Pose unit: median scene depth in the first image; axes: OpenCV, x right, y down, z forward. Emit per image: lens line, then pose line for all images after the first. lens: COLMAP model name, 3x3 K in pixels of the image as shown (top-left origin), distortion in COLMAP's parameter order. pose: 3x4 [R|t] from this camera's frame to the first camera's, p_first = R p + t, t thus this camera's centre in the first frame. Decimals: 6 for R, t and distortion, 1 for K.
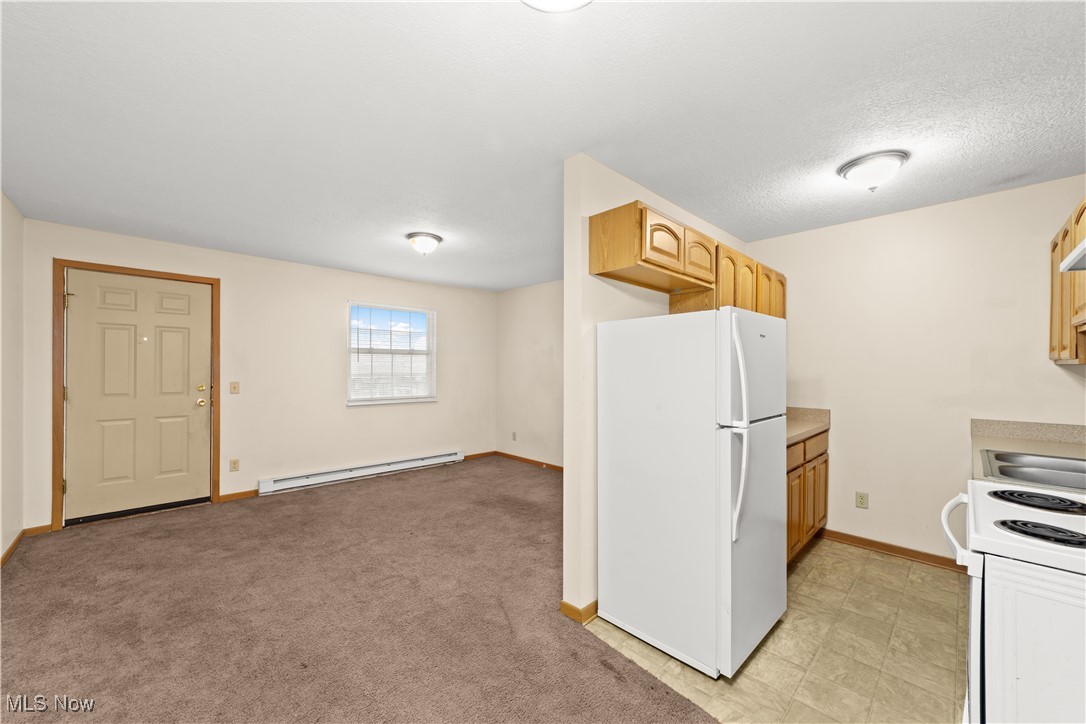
lens RADIAL K [[413.6, 0, 549.9], [0, 413.6, 371.2], [0, 0, 1]] dist [-0.011267, 0.003459]
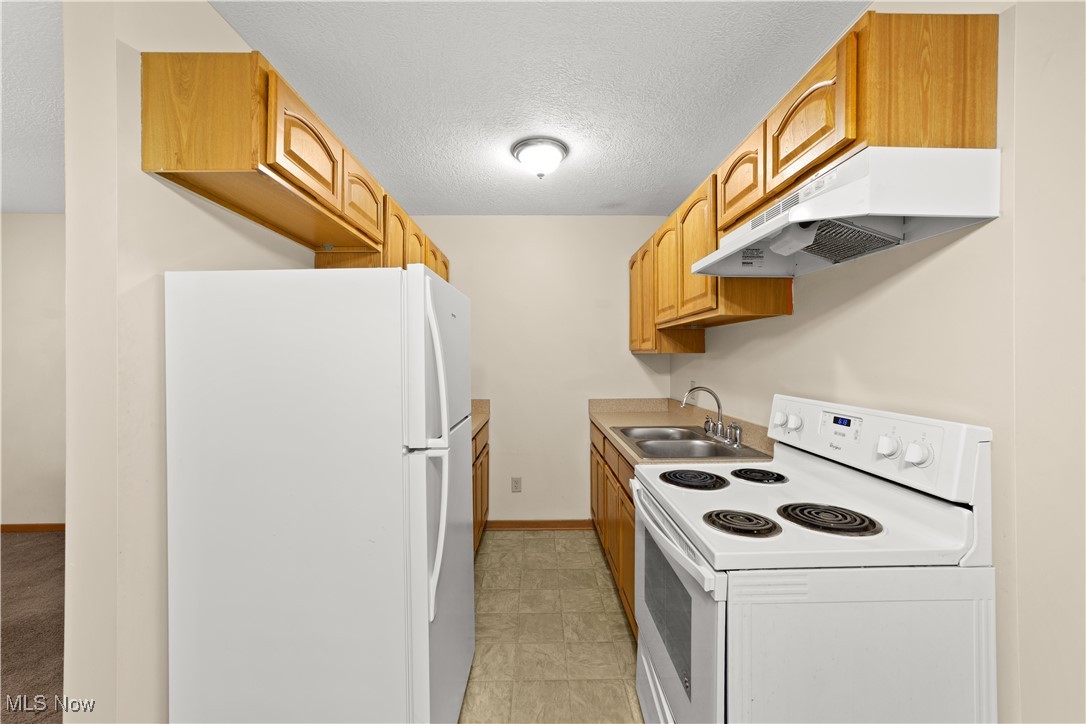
lens RADIAL K [[413.6, 0, 537.8], [0, 413.6, 353.8], [0, 0, 1]] dist [-0.011267, 0.003459]
pose [[0.700368, -0.000709, 0.713782, 0.069974], [0.011780, 0.999875, -0.010565, -0.005555], [-0.713685, 0.015808, 0.700289, 0.302620]]
